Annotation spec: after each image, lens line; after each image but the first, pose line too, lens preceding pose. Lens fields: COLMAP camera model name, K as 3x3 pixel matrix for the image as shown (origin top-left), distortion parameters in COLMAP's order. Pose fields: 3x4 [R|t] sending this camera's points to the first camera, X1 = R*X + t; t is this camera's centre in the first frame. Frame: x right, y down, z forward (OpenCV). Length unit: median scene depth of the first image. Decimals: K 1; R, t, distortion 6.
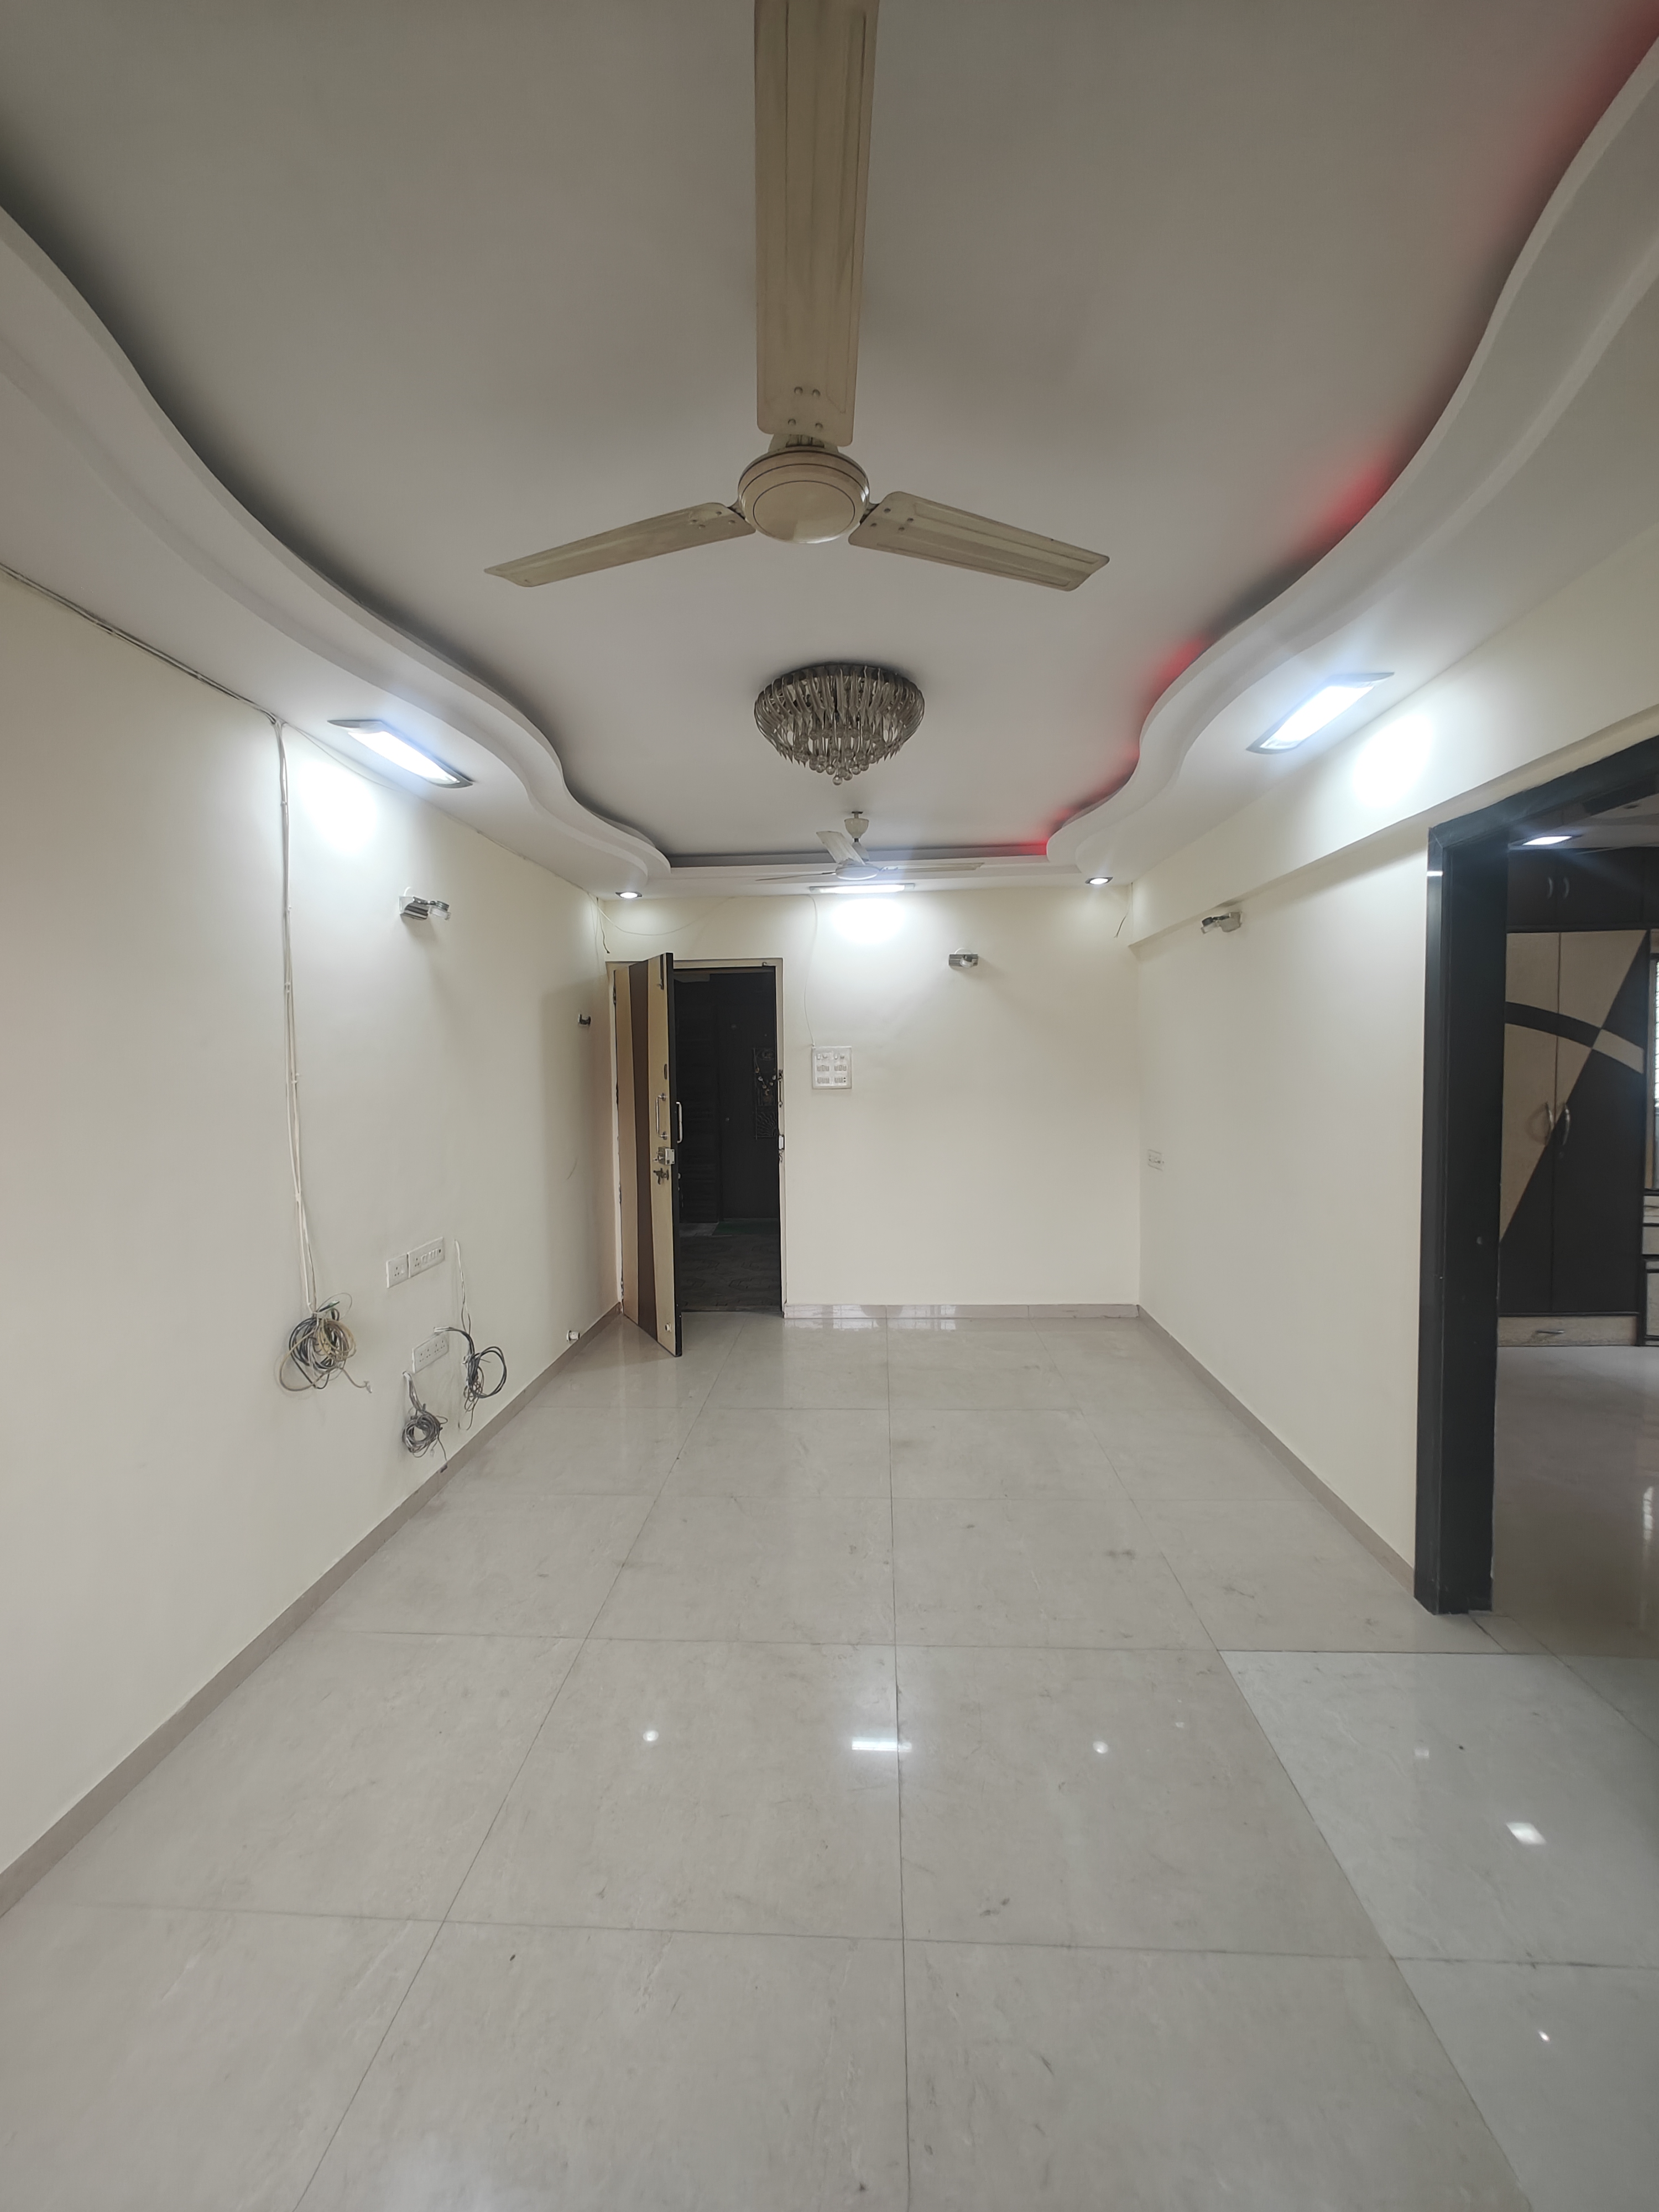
lens RADIAL K [[936.0, 0, 816.7], [0, 936.0, 1107.5], [0, 0, 1]] dist [-0.001365, 0.001605]
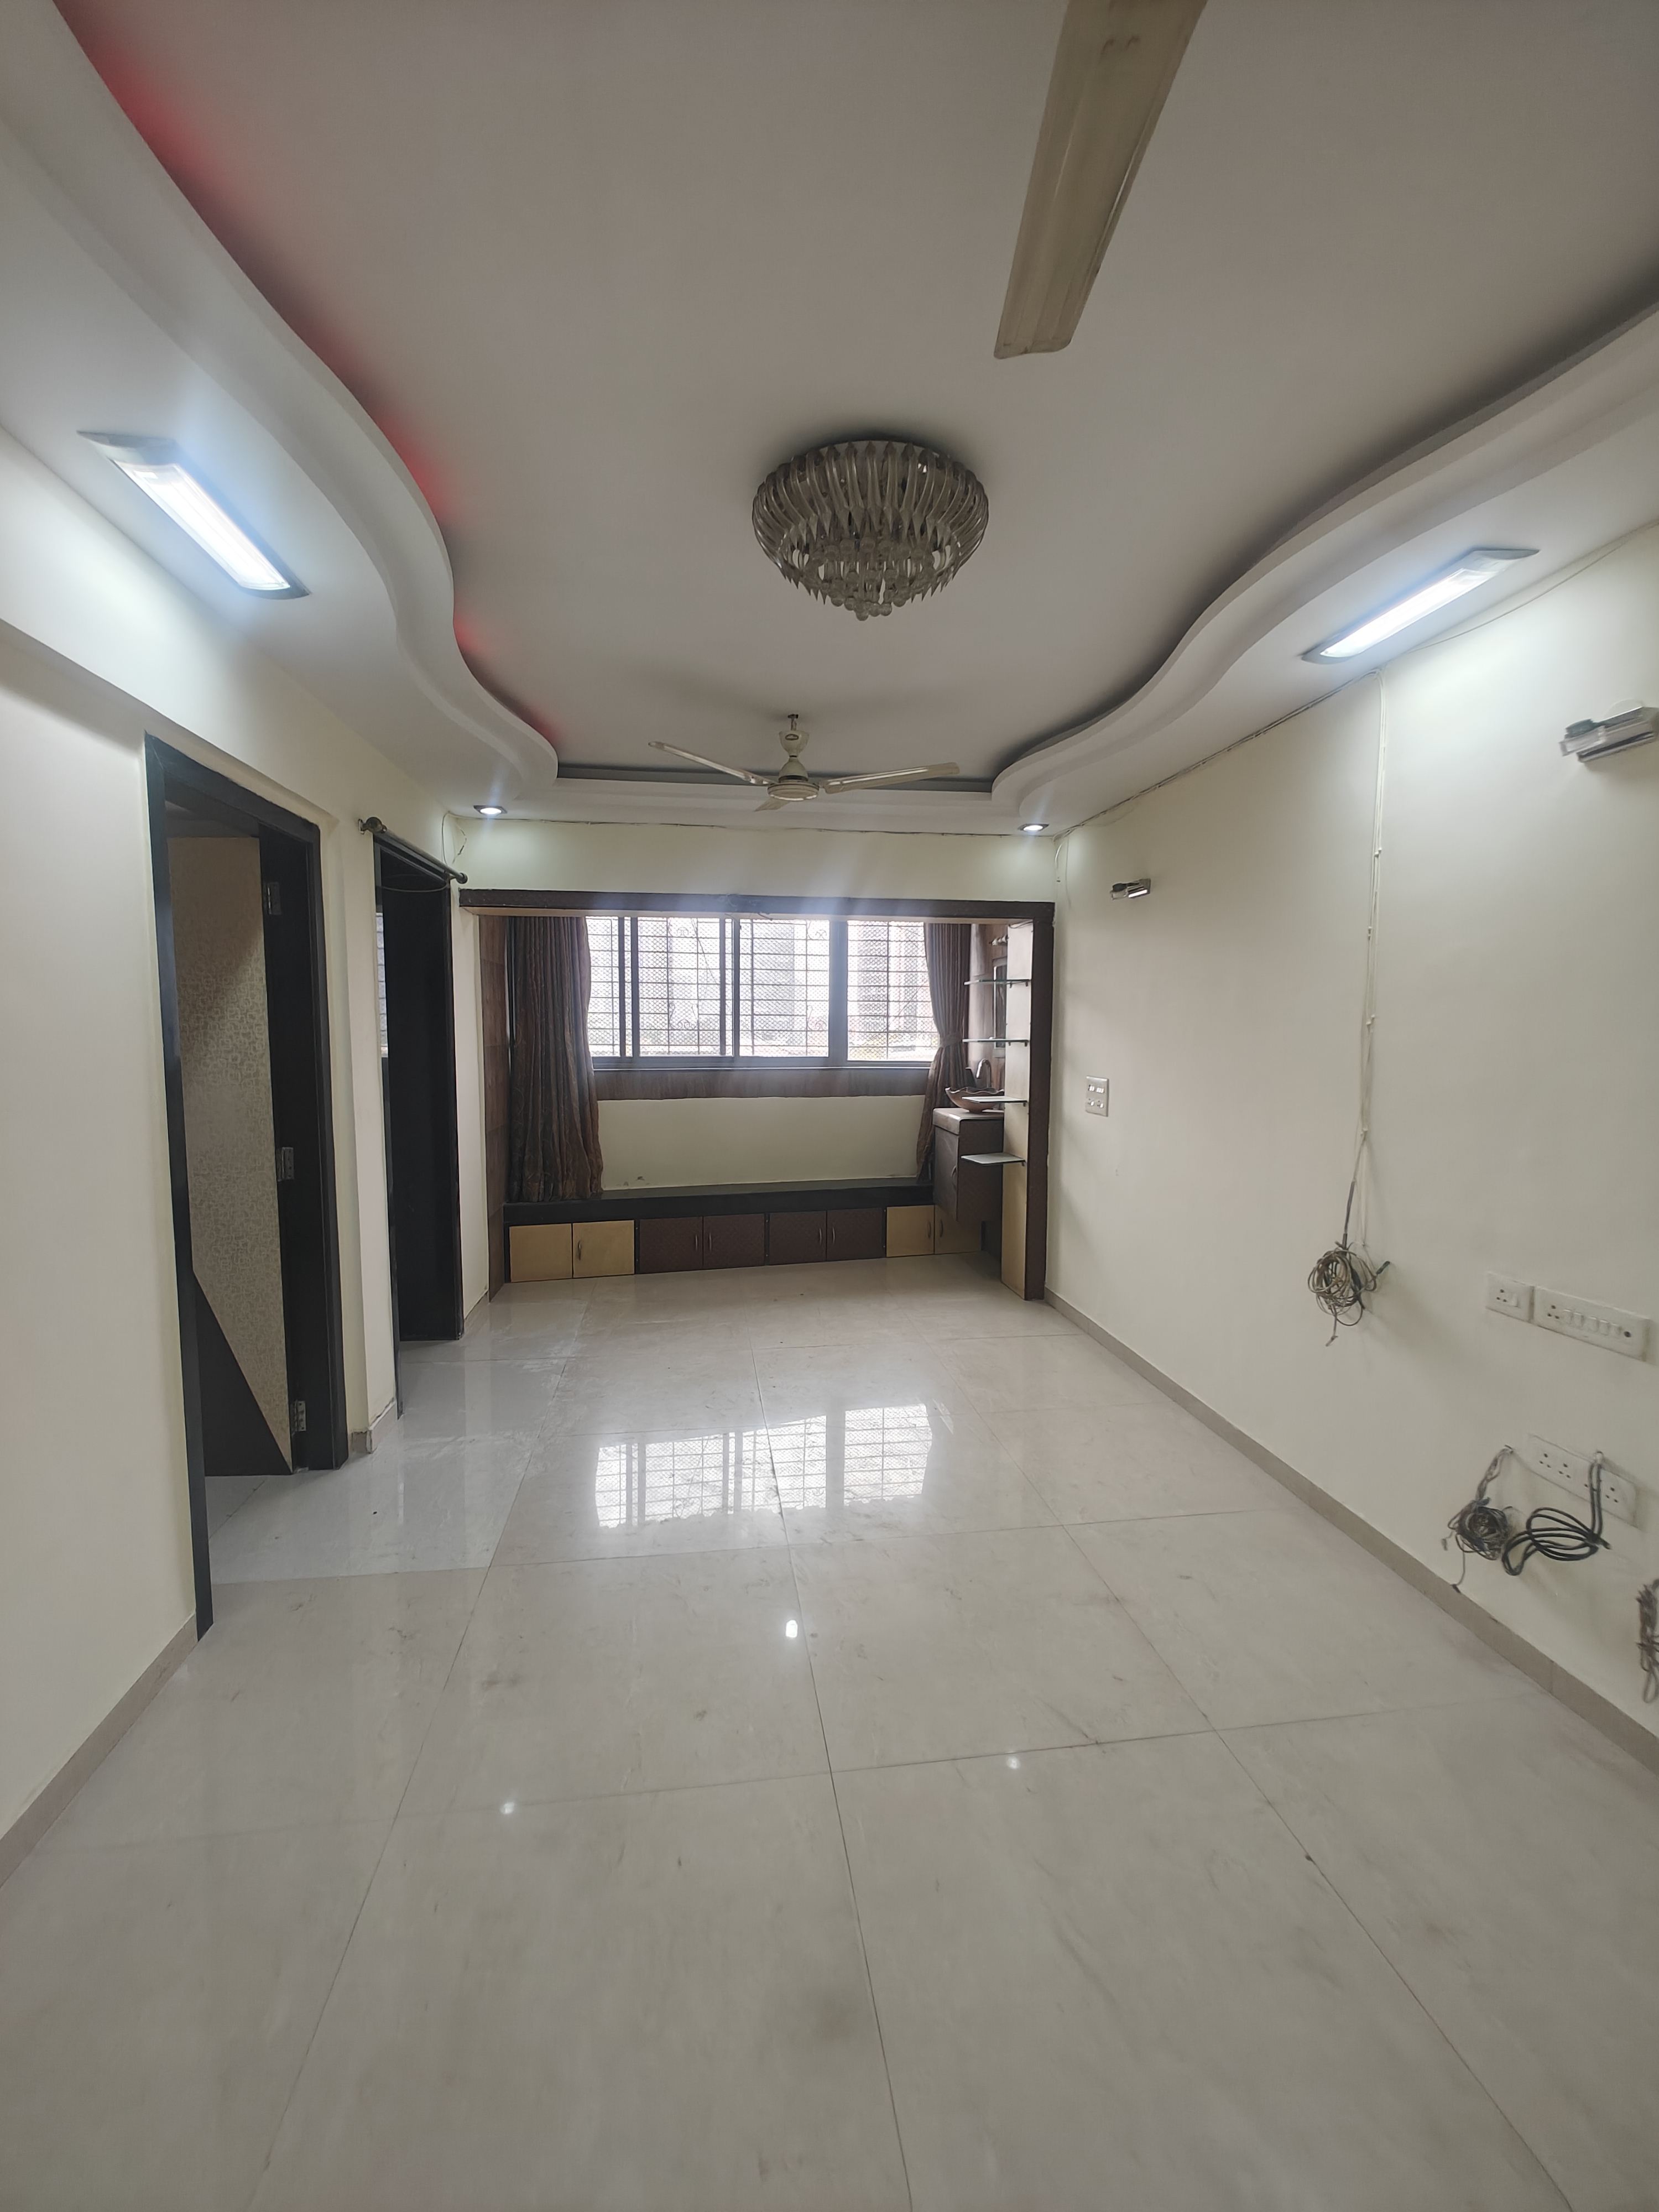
lens RADIAL K [[936.0, 0, 827.9], [0, 936.0, 1104.5], [0, 0, 1]] dist [-0.001365, 0.001605]
pose [[-0.975795, 0.026808, -0.217039, 0.211013], [-0.004177, 0.989993, 0.141057, -0.070362], [0.218649, 0.138549, -0.965918, 1.605950]]
